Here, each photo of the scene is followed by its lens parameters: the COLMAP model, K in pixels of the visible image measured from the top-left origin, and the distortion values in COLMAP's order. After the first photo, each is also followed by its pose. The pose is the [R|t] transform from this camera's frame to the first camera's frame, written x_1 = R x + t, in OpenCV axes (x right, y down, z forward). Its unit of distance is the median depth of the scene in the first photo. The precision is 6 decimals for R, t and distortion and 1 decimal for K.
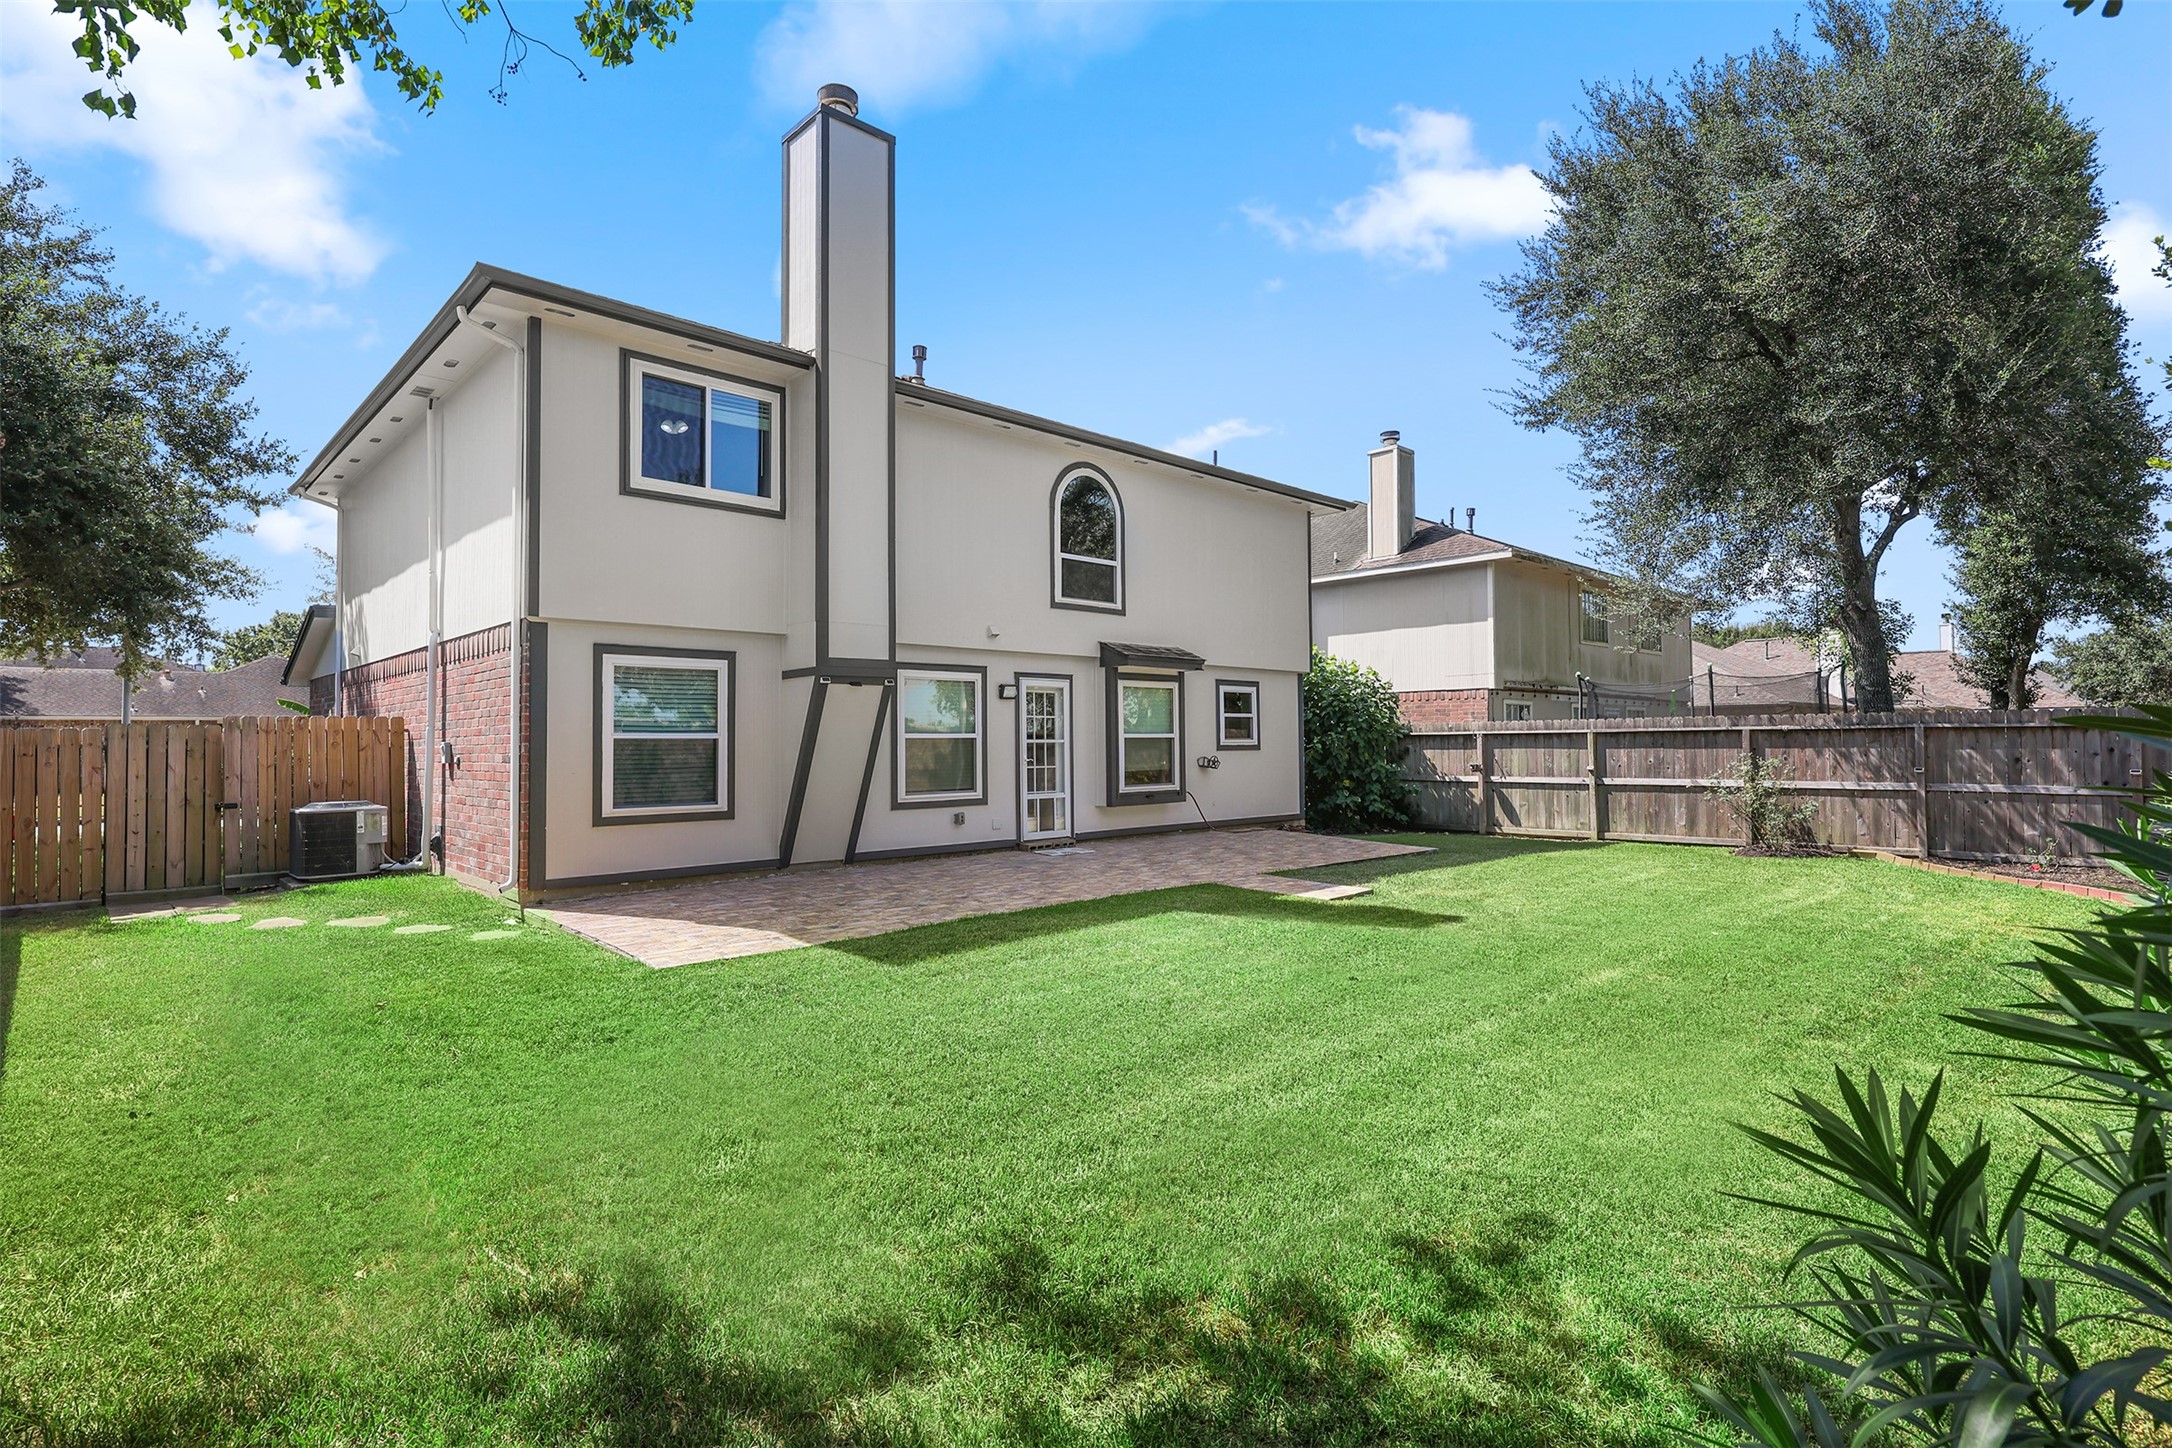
lens RADIAL K [[1067.2, 0, 1084.3], [0, 1067.2, 733.2], [0, 0, 1]] dist [0.001139, 0.000012]
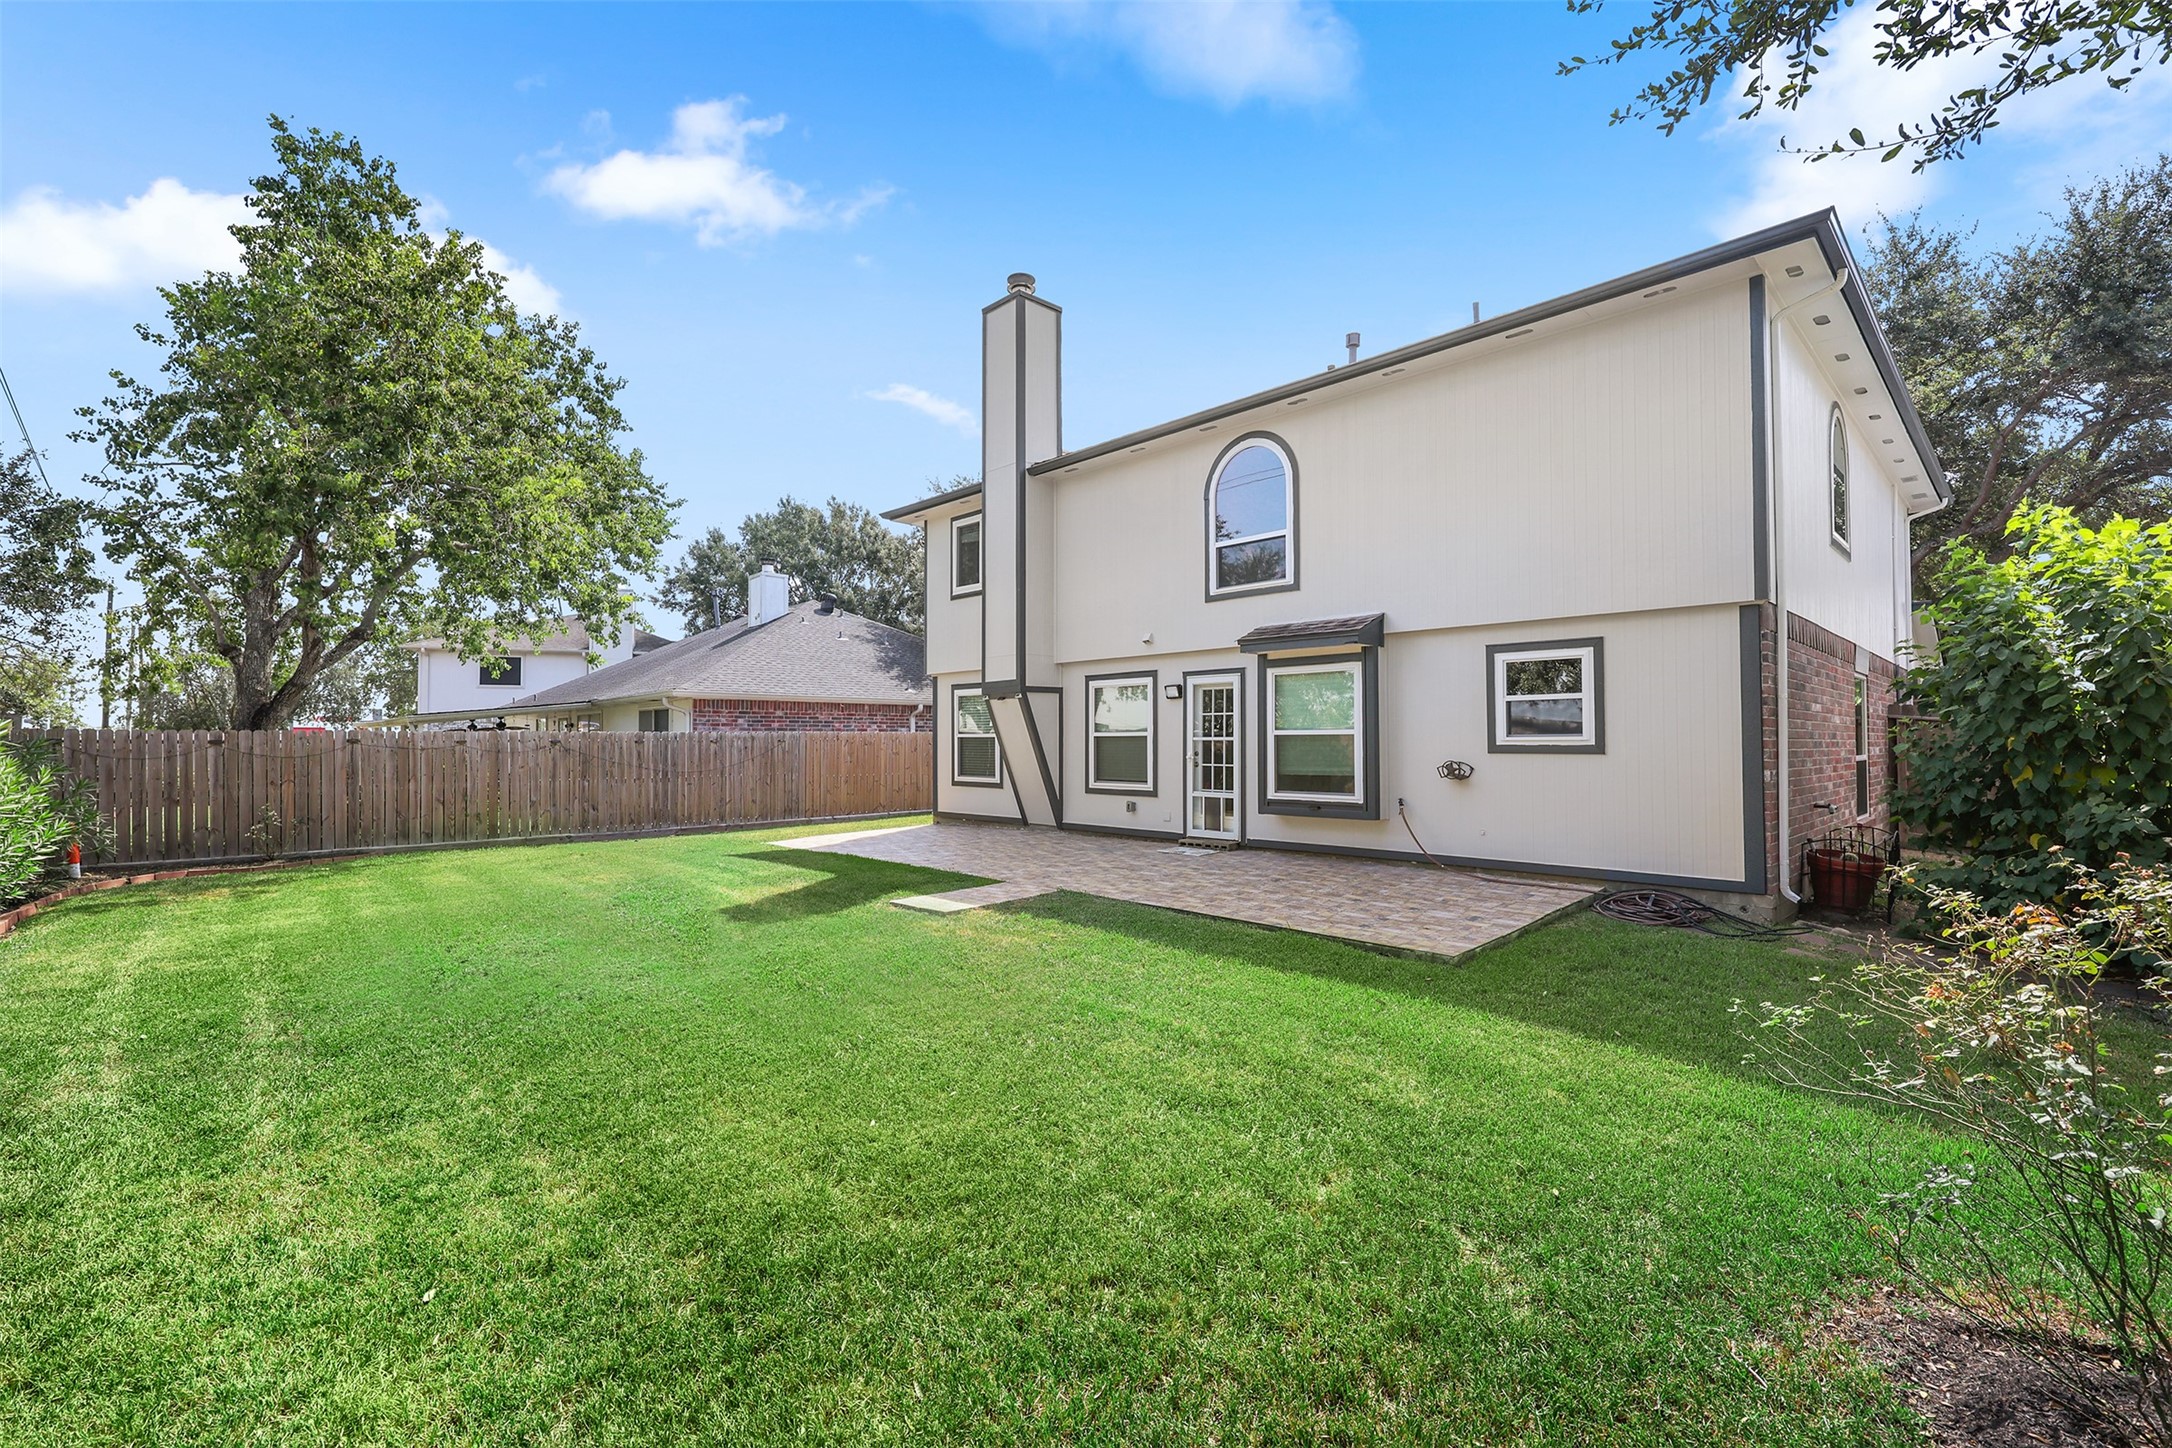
lens RADIAL K [[938.7, 0, 1080.9], [0, 938.7, 729.0], [0, 0, 1]] dist [-0.000773, -0.000096]
pose [[0.010660, -0.002772, -0.999939, 0.822076], [0.015043, 0.999883, -0.002611, -0.001211], [0.999830, -0.015014, 0.010701, 0.869222]]
